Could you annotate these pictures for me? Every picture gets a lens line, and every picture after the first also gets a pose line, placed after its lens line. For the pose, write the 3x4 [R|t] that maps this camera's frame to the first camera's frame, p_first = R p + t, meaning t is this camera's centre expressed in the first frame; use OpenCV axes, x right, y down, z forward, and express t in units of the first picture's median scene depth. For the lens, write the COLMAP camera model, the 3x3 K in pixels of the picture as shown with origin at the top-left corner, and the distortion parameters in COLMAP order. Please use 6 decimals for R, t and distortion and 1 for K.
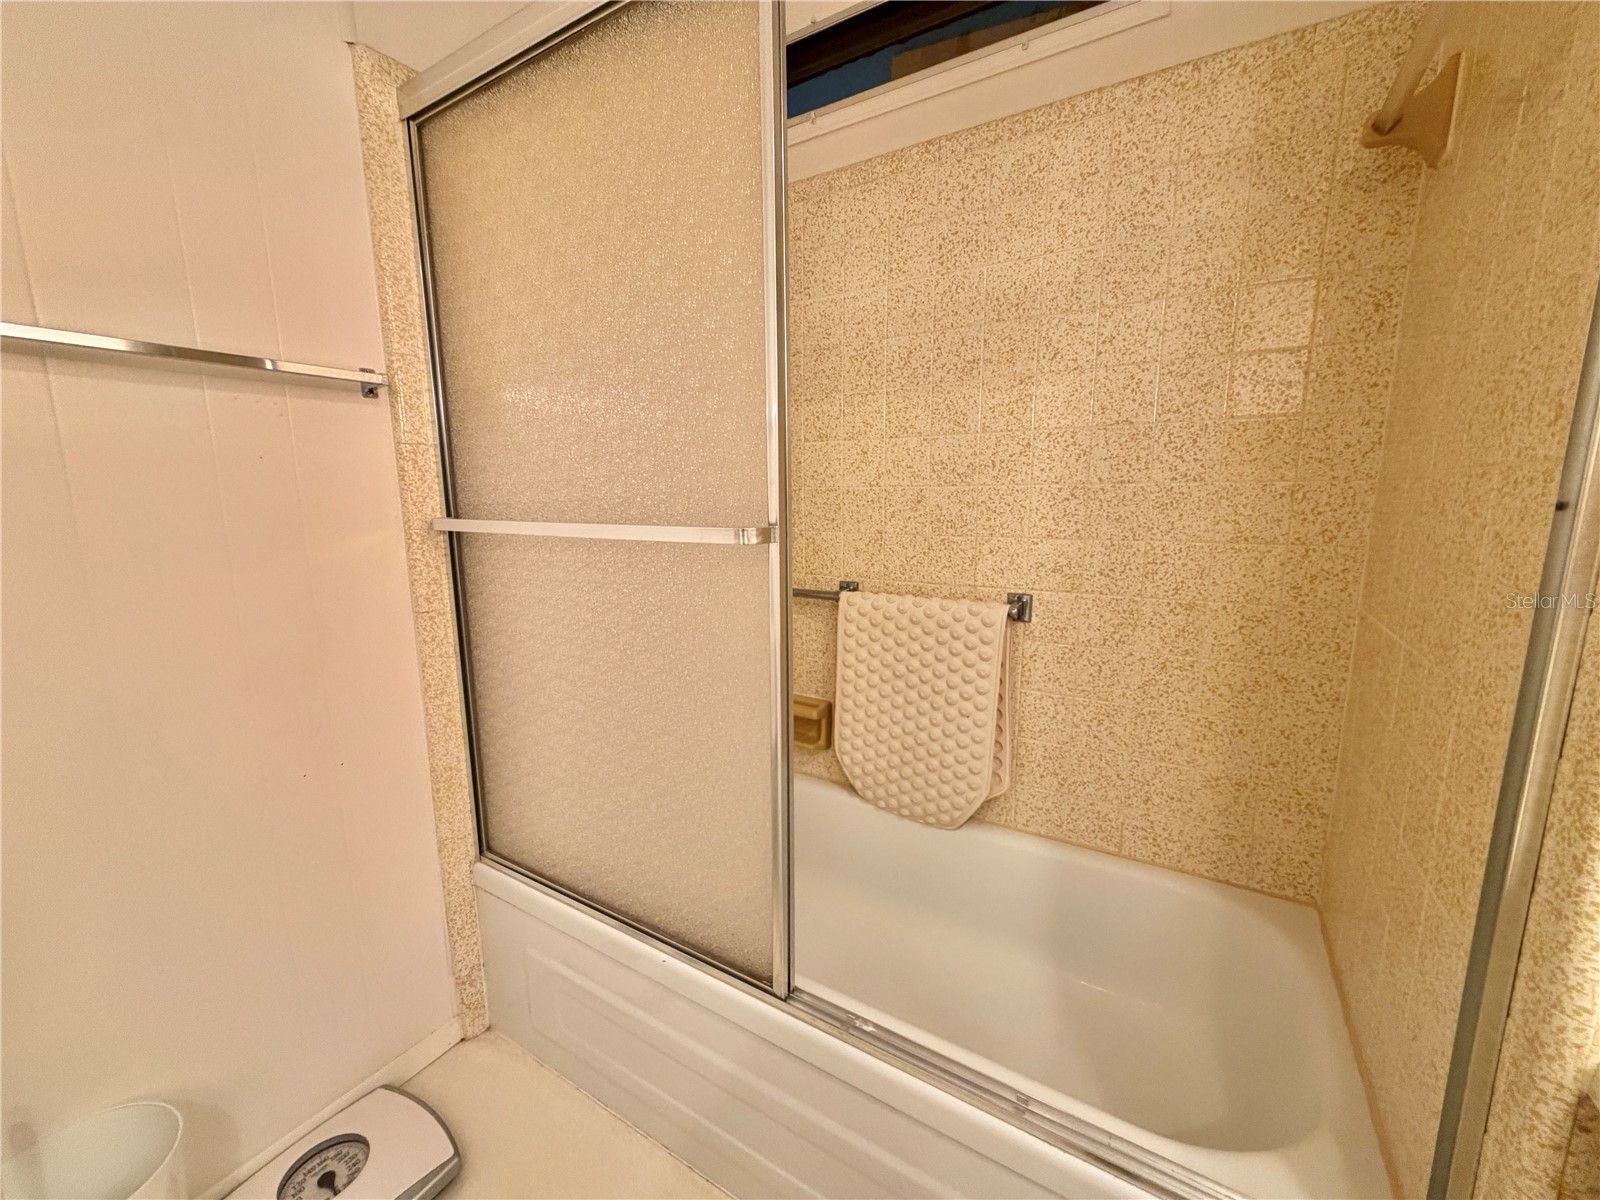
lens RADIAL K [[640.5, 0, 789.4], [0, 640.5, 606.5], [0, 0, 1]] dist [0.000274, -0.000046]
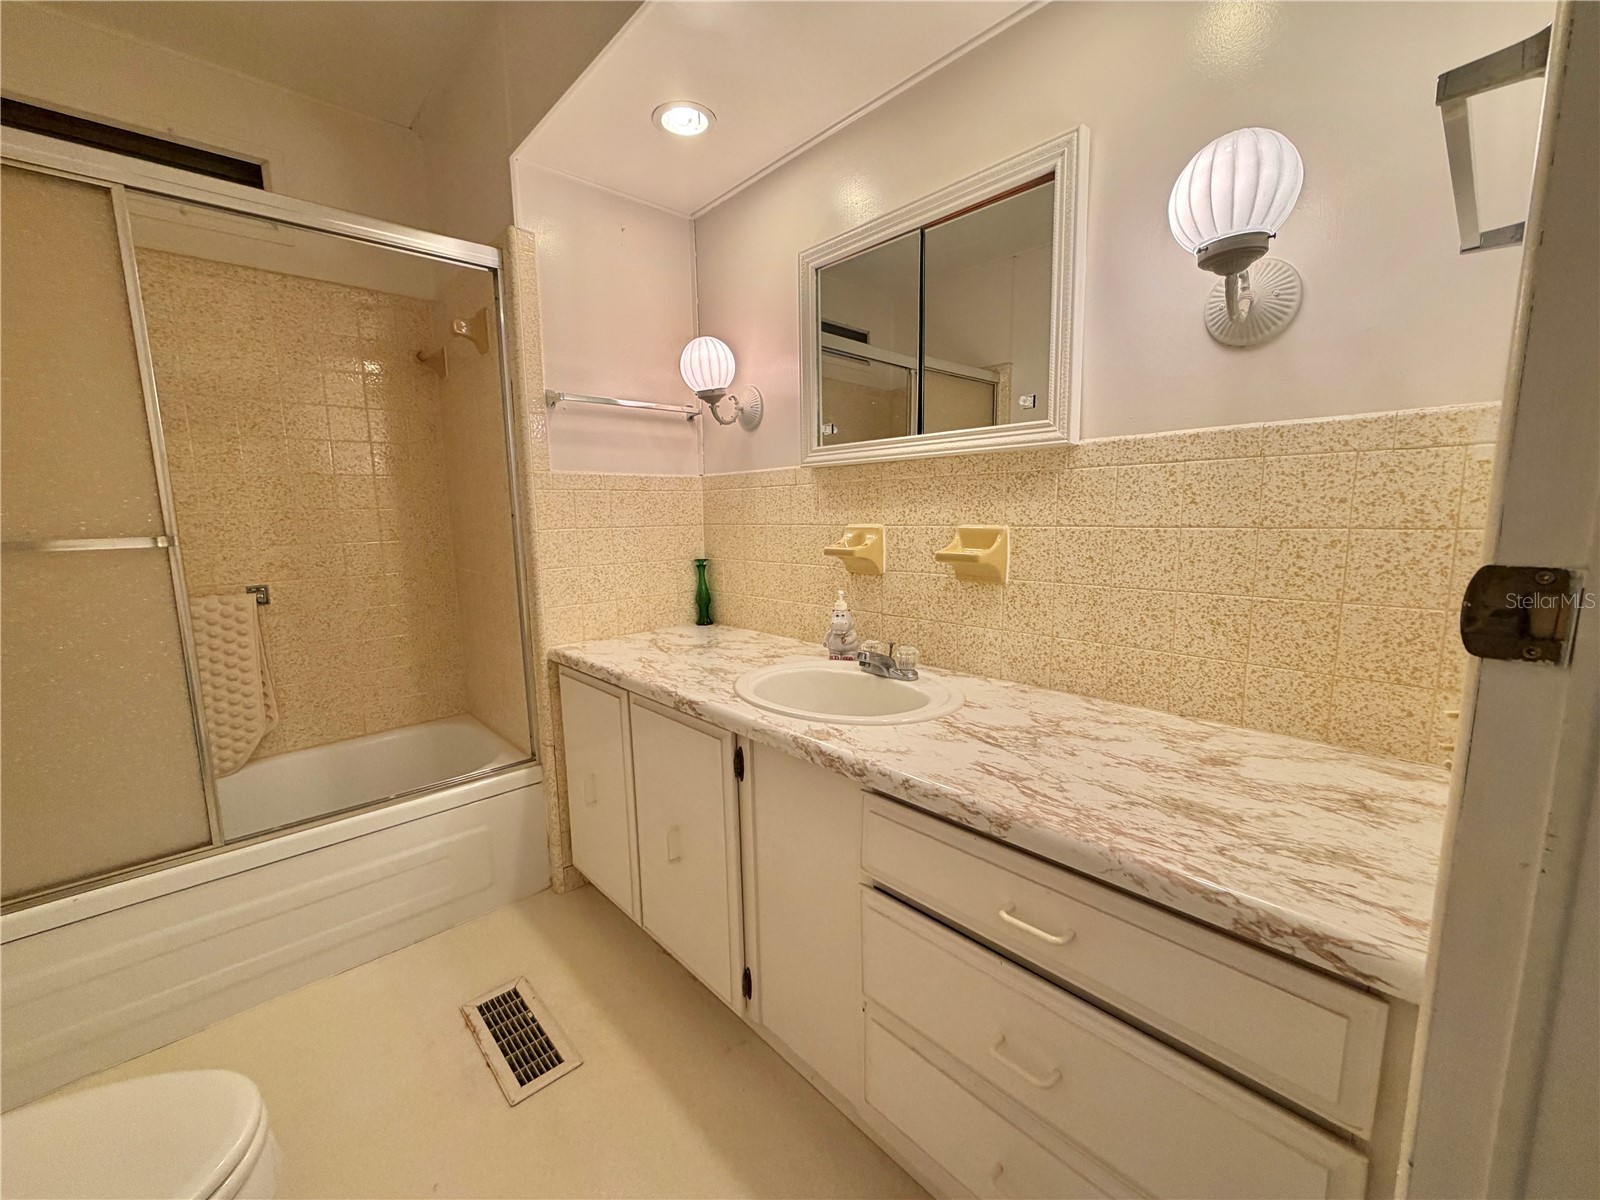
lens RADIAL K [[640.5, 0, 799.7], [0, 640.5, 595.0], [0, 0, 1]] dist [0.000274, -0.000046]
pose [[0.257480, -0.126969, 0.957905, -0.726857], [0.182419, 0.979891, 0.080850, 0.109243], [-0.948909, 0.153922, 0.275464, -0.561603]]
